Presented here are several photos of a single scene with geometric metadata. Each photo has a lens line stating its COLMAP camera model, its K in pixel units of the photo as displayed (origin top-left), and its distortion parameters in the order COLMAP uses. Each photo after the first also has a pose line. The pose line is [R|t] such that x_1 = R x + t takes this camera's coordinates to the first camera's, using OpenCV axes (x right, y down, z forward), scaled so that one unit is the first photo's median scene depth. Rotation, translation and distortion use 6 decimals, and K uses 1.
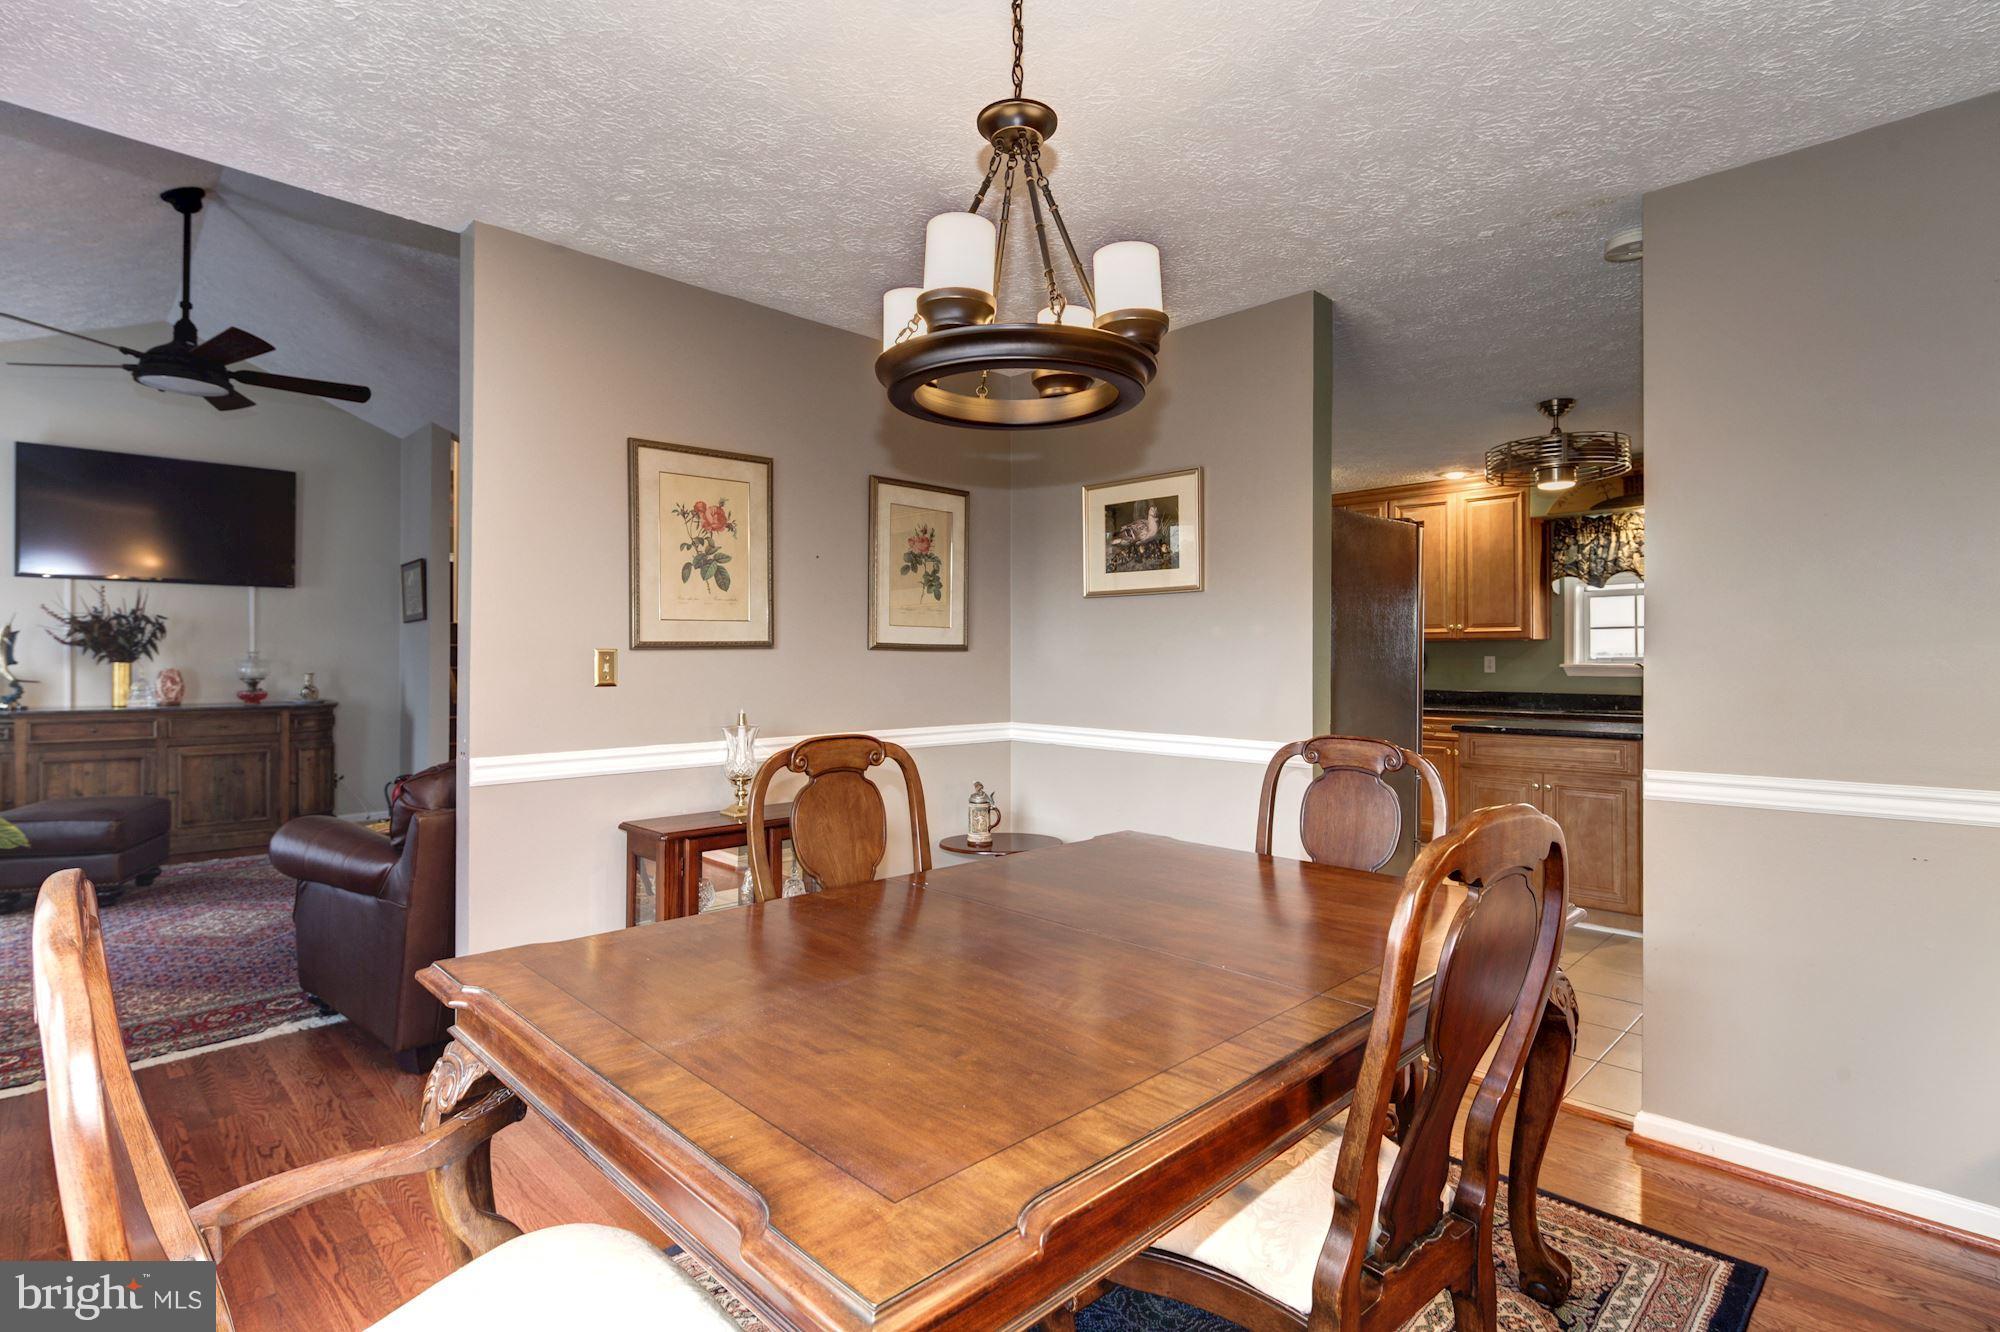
lens RADIAL K [[968.3, 0, 995.3], [0, 968.3, 652.6], [0, 0, 1]] dist [0.003195, -0.004301]
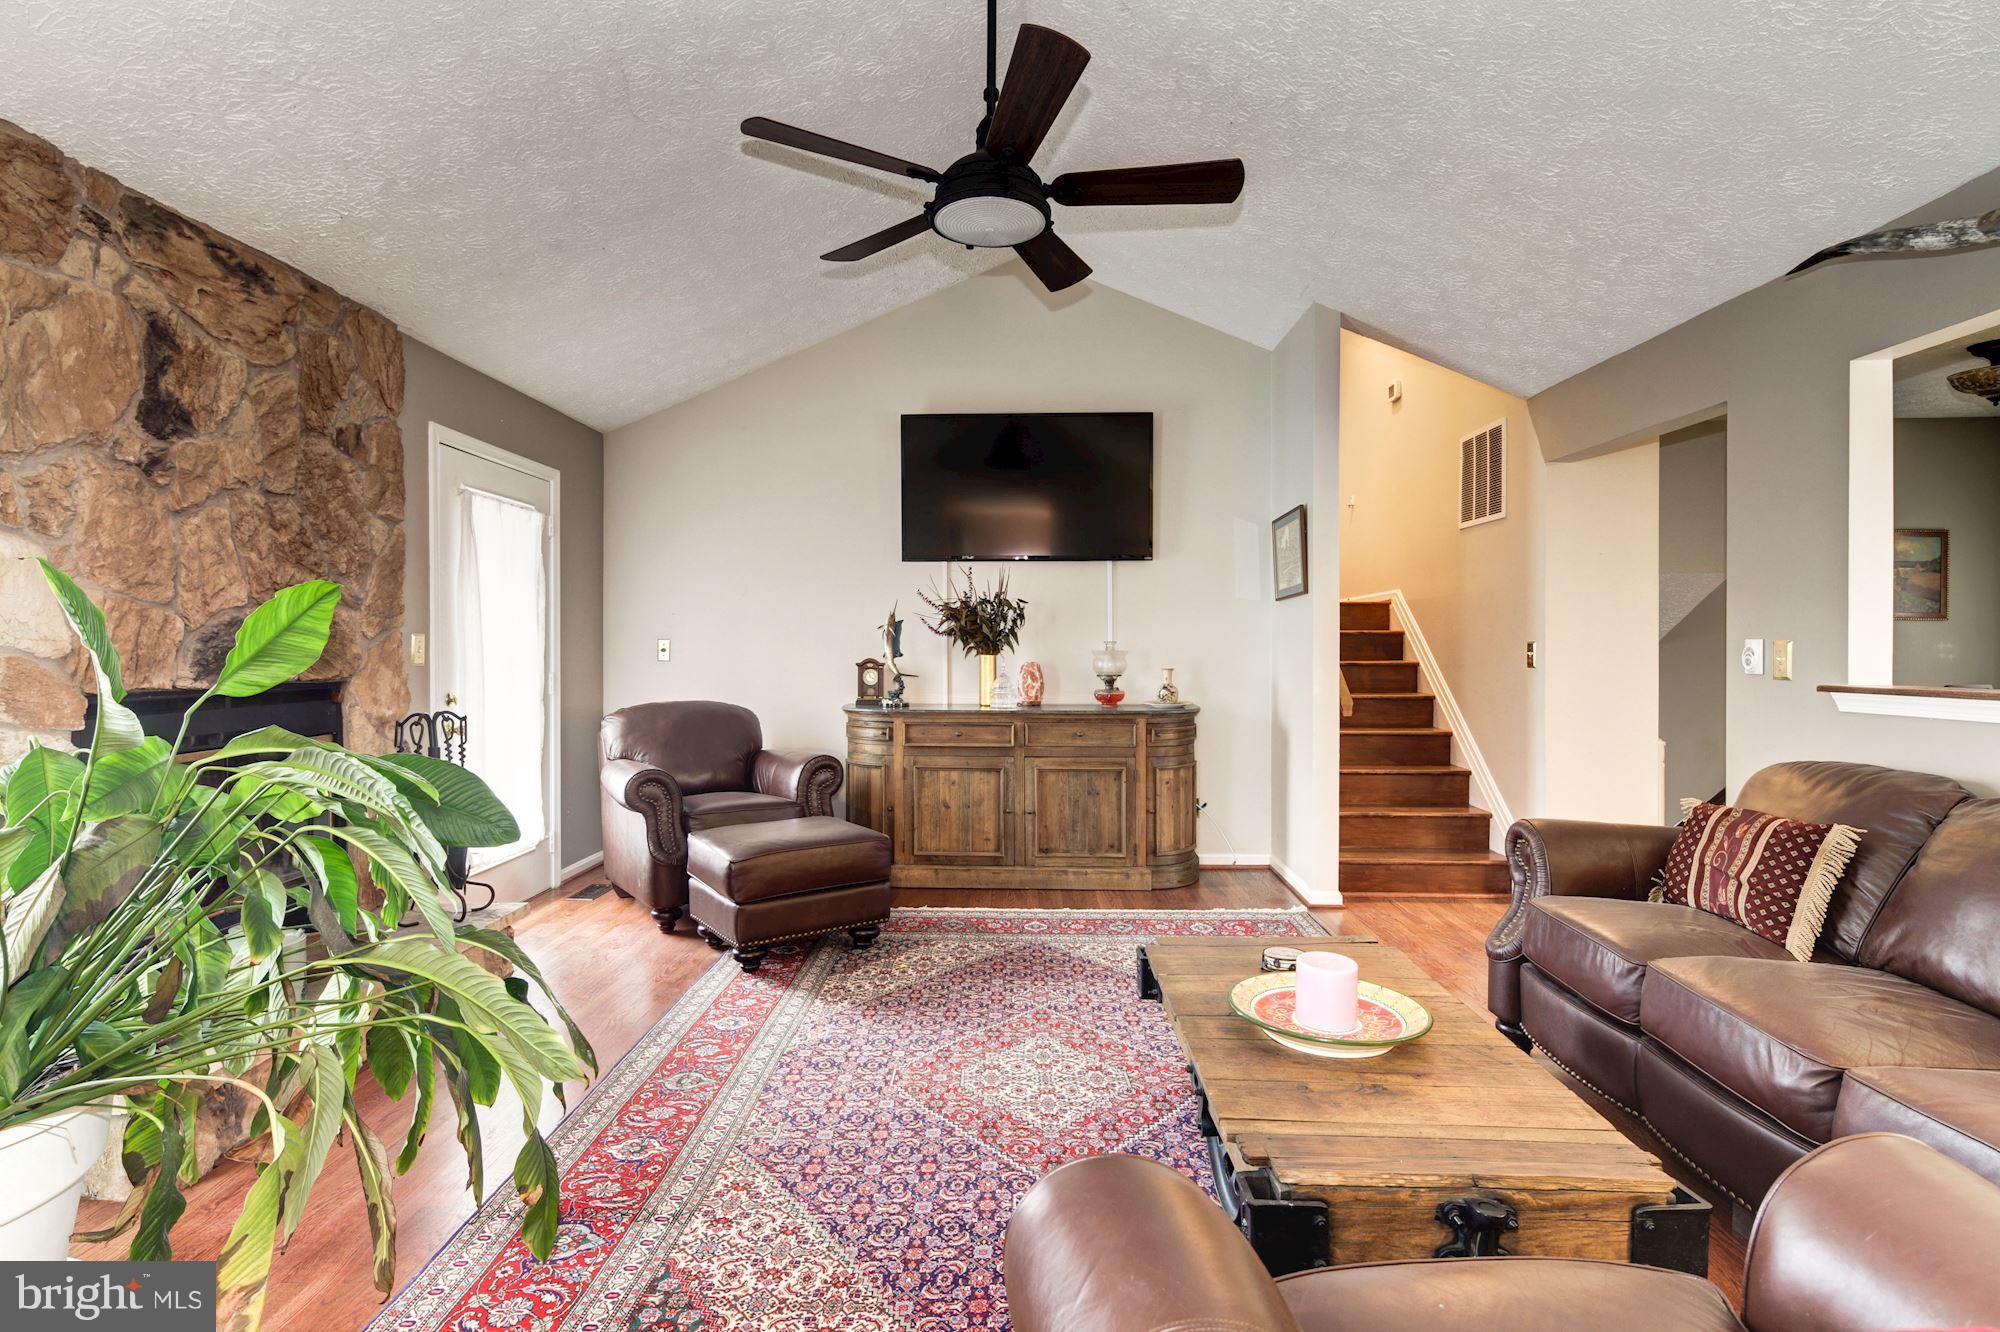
lens RADIAL K [[968.3, 0, 993.3], [0, 968.3, 653.0], [0, 0, 1]] dist [0.003195, -0.004301]
pose [[0.690230, 0.002540, -0.723586, -0.269048], [0.004960, 0.999954, 0.008242, 0.001562], [0.723573, -0.009278, 0.690185, 0.401200]]
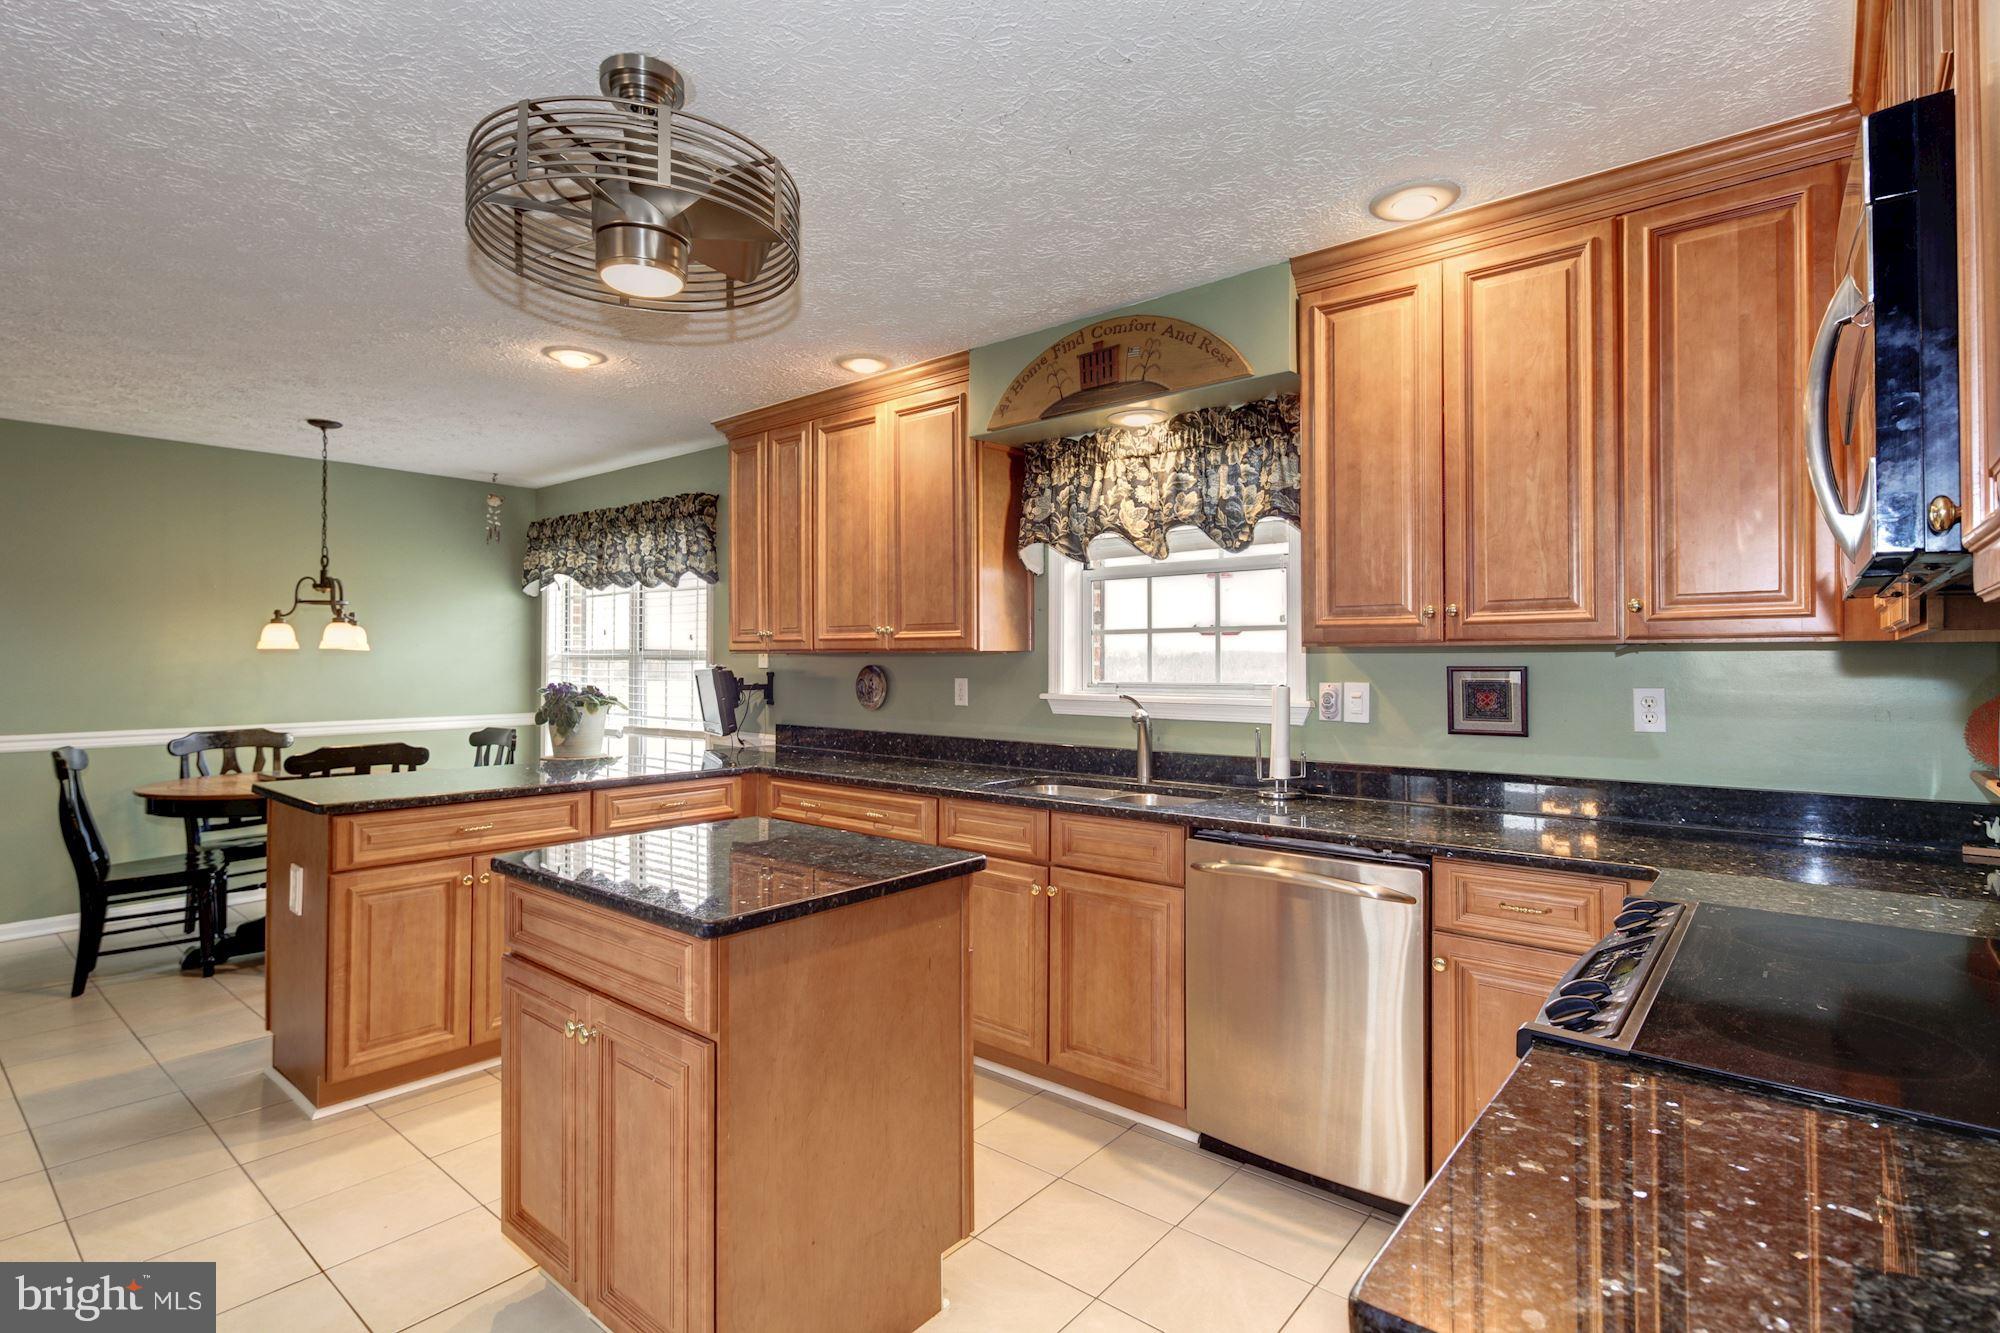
lens RADIAL K [[968.3, 0, 997.3], [0, 968.3, 655.0], [0, 0, 1]] dist [0.003195, -0.004301]
pose [[0.995555, 0.000126, 0.094182, 0.517292], [-0.000329, 0.999998, 0.002143, -0.013109], [-0.094182, -0.002164, 0.995553, 0.433452]]
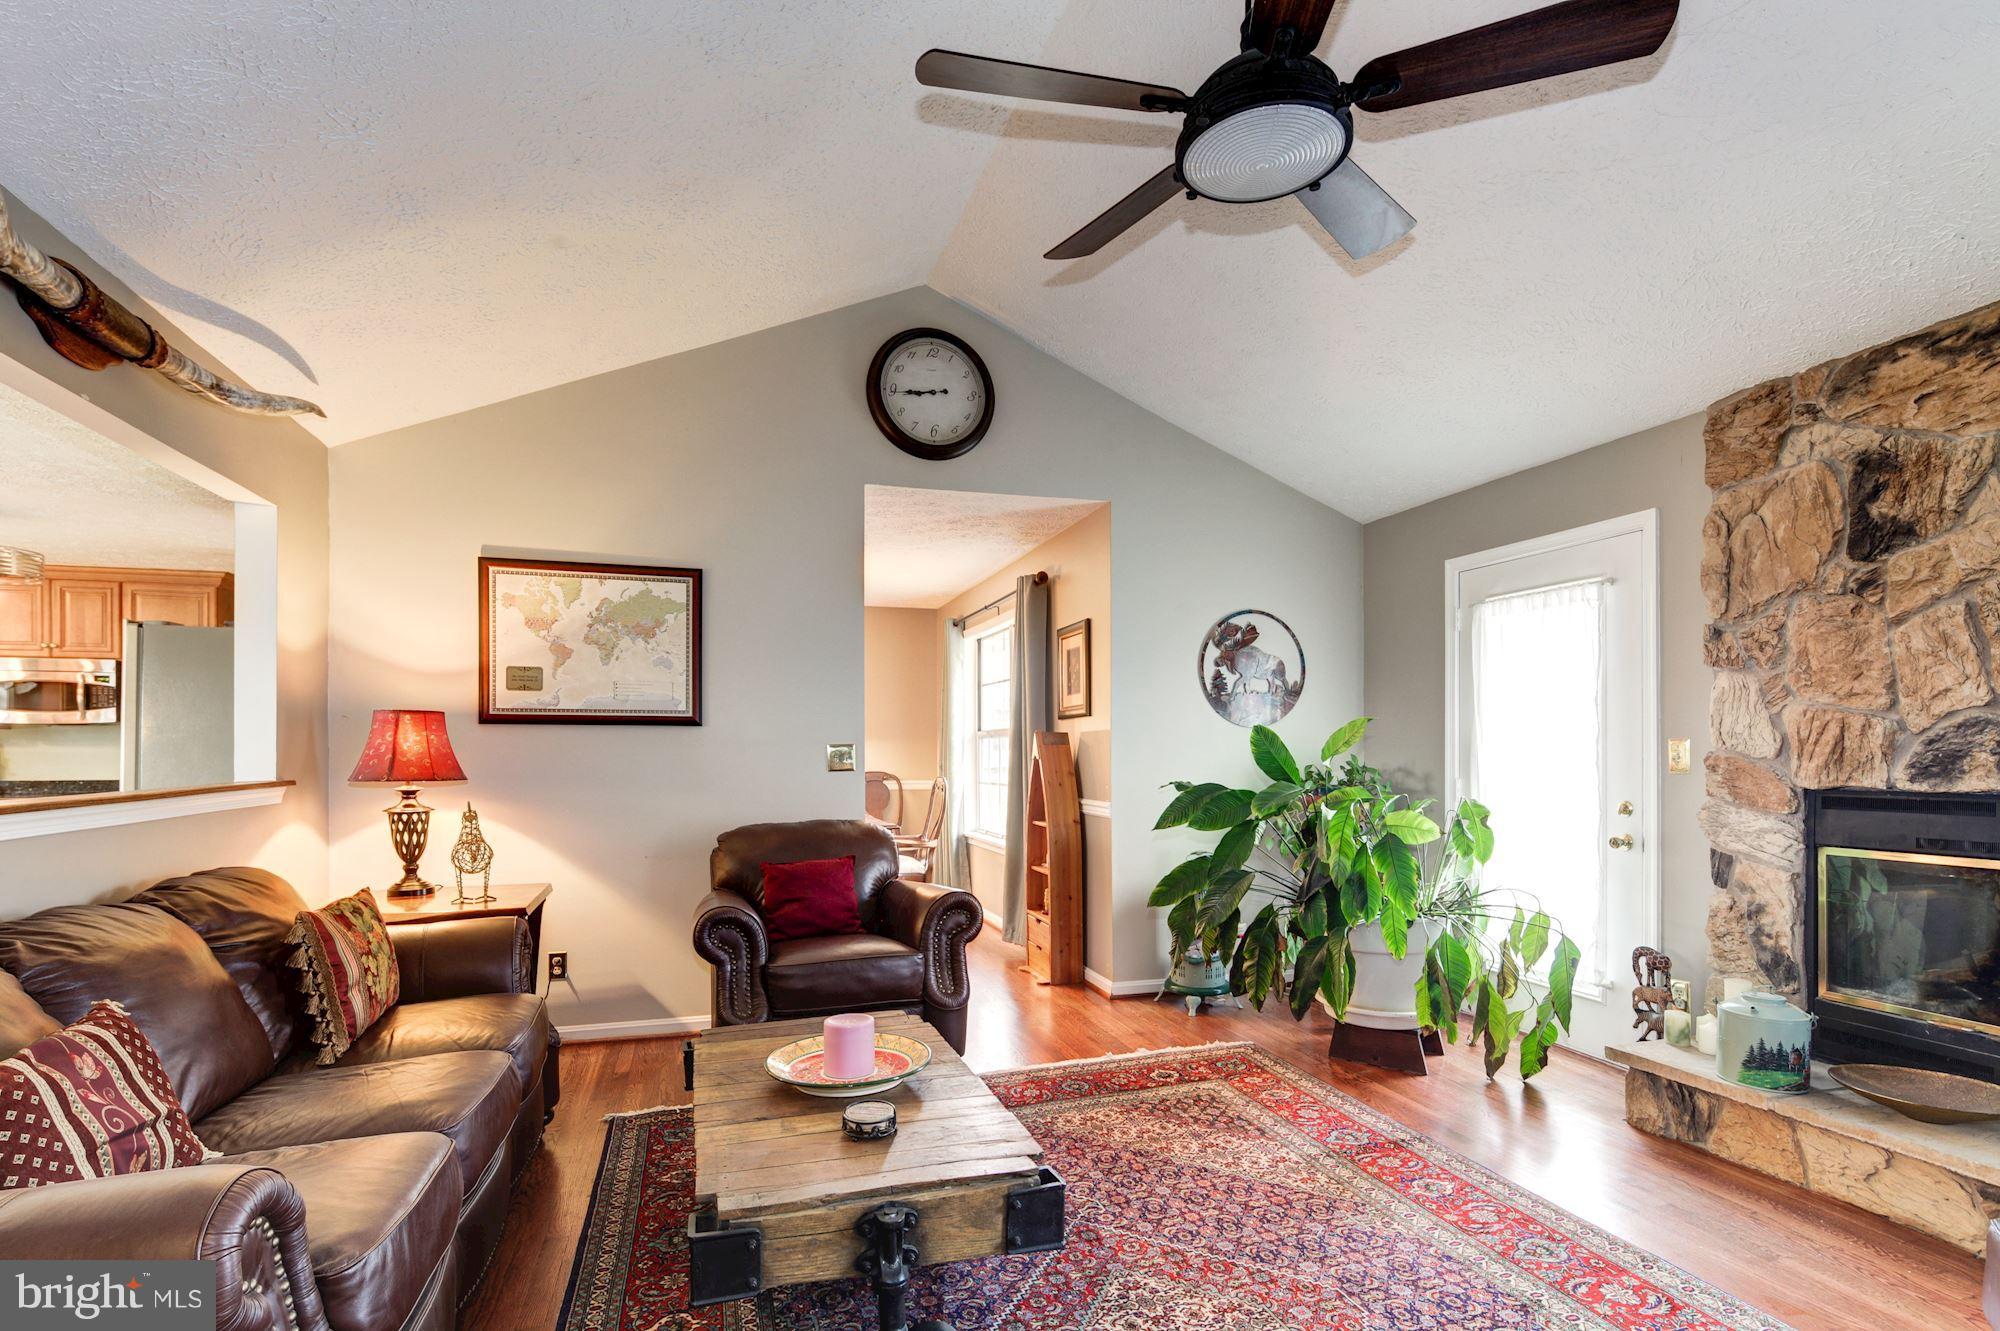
lens RADIAL K [[968.3, 0, 986.7], [0, 968.3, 749.4], [0, 0, 1]] dist [0.003195, -0.004301]
pose [[-0.882084, -0.001146, 0.471091, -0.672004], [-0.004326, 0.999975, -0.005668, 0.004779], [-0.471073, -0.007038, -0.882066, 1.045999]]
